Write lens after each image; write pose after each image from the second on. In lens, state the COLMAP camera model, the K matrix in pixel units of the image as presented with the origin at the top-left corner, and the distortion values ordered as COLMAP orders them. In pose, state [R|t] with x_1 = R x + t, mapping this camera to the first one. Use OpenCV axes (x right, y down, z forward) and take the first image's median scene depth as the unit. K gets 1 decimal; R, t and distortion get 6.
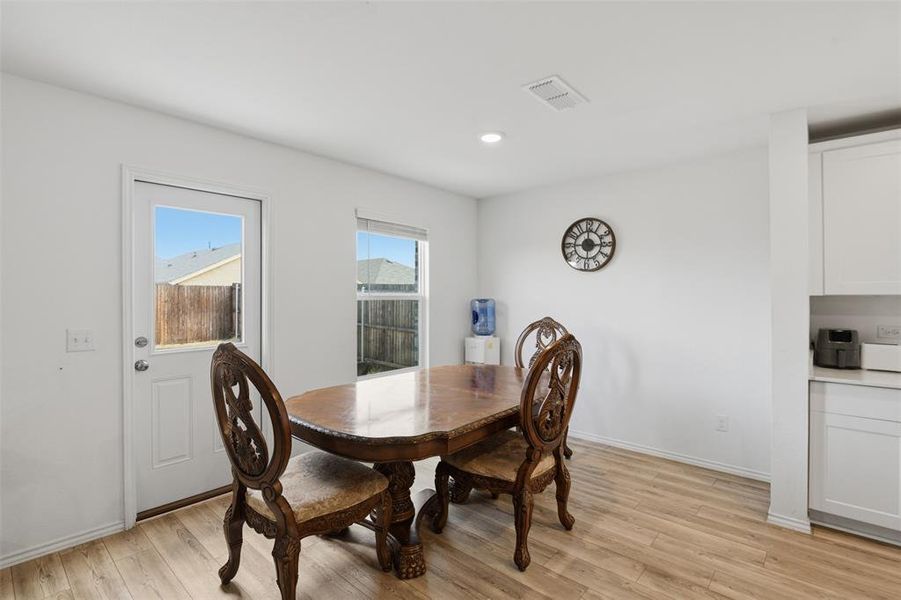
lens RADIAL K [[438.5, 0, 441.5], [0, 438.5, 298.4], [0, 0, 1]] dist [-0.003523, -0.000886]
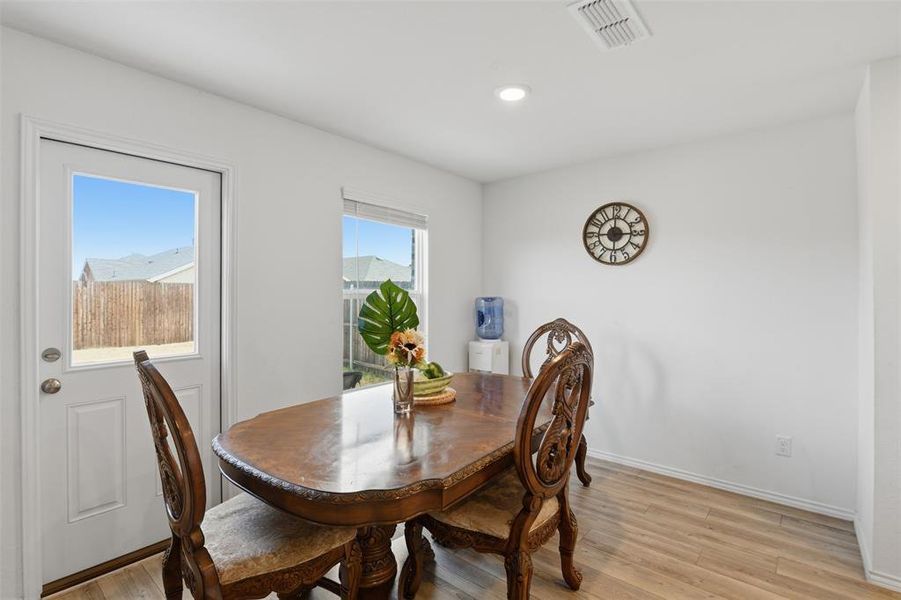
lens RADIAL K [[438.5, 0, 441.5], [0, 438.5, 298.4], [0, 0, 1]] dist [-0.003523, -0.000886]
pose [[0.999719, 0.000575, 0.023697, -0.024267], [-0.000656, 0.999994, 0.003397, 0.000722], [-0.023695, -0.003412, 0.999713, 0.151850]]
